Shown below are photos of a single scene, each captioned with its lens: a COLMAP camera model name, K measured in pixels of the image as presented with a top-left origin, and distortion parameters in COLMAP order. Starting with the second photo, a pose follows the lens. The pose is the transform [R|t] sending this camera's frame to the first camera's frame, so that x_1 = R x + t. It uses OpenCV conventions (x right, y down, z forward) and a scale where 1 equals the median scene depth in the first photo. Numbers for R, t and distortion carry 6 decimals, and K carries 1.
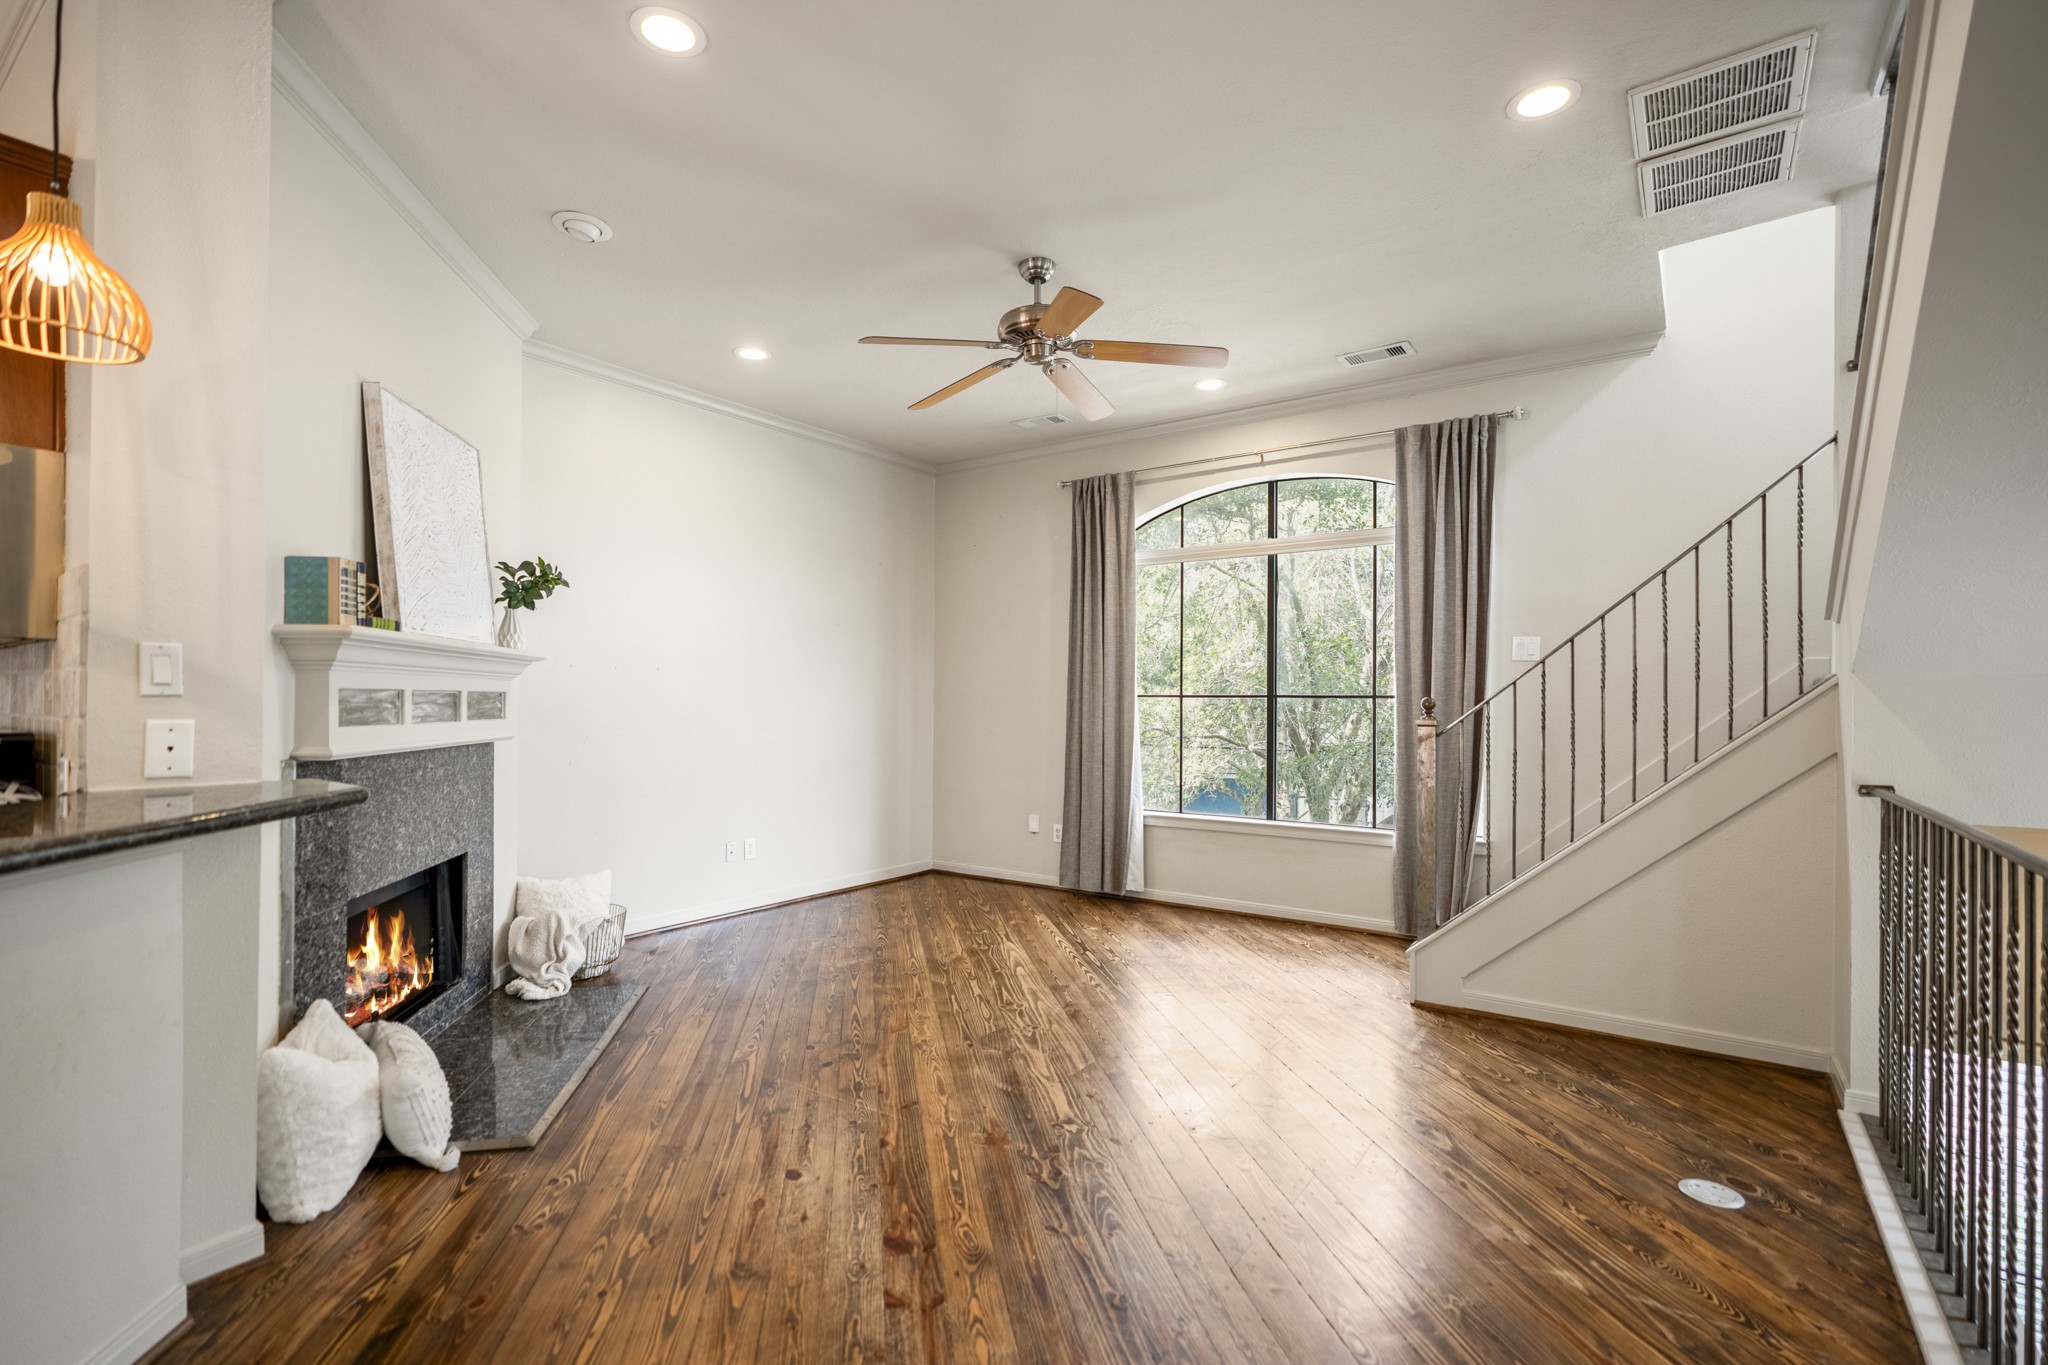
lens RADIAL K [[963.6, 0, 1023.1], [0, 963.6, 672.0], [0, 0, 1]] dist [-0.054201, 0.018652]
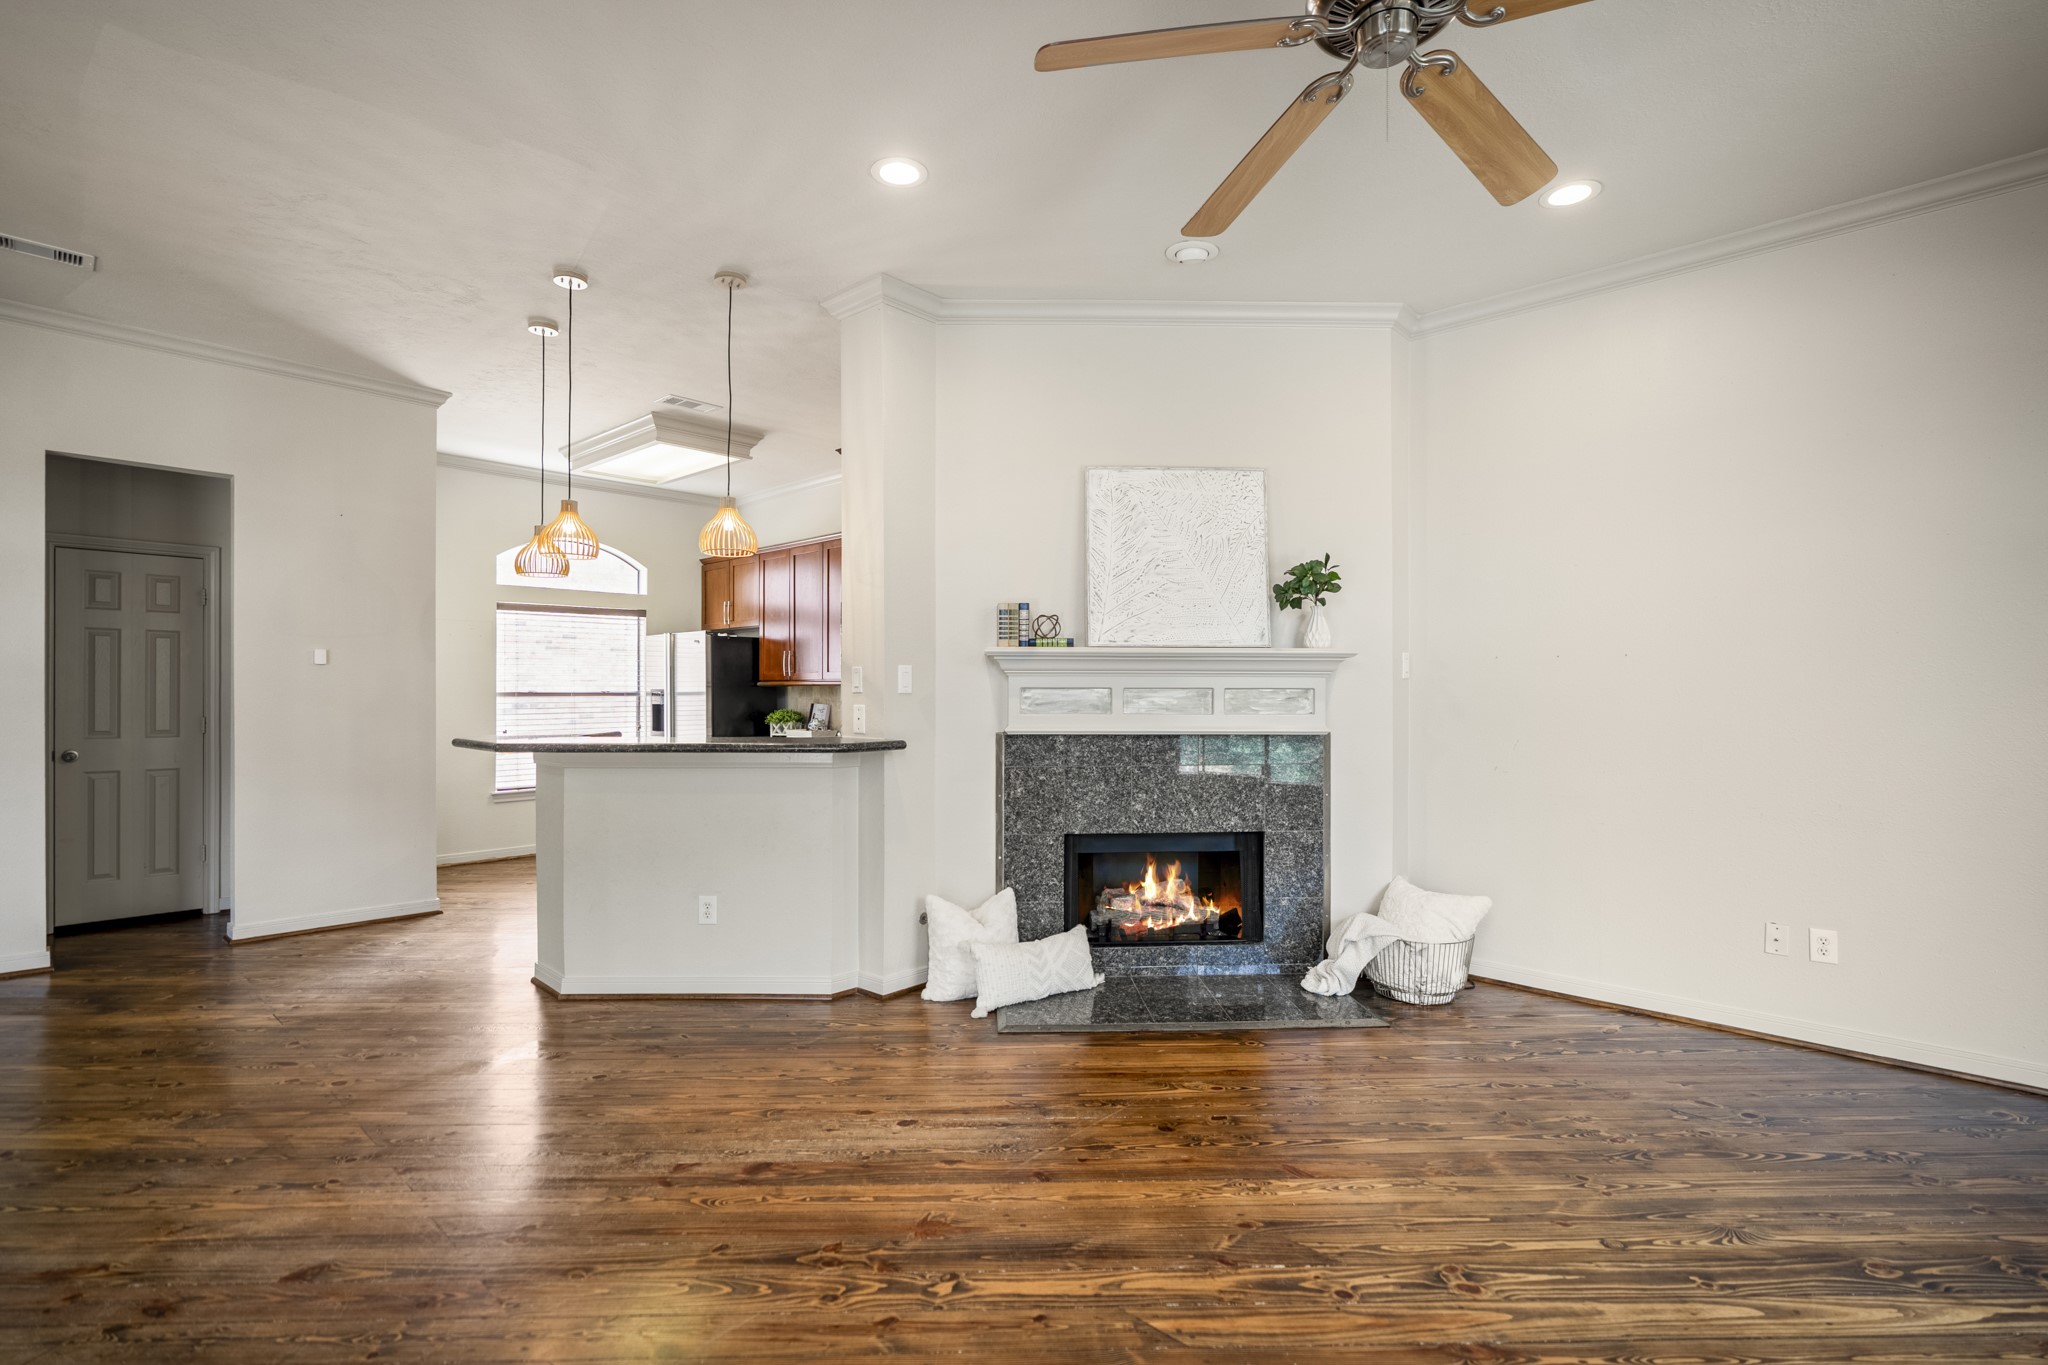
lens RADIAL K [[955.5, 0, 1024.0], [0, 955.5, 682.5], [0, 0, 1]] dist [-0.010478, 0.000002]
pose [[-0.156306, -0.012031, -0.987635, 0.649361], [0.025912, 0.999532, -0.016276, 0.027314], [0.987369, -0.028136, -0.155921, 1.015281]]
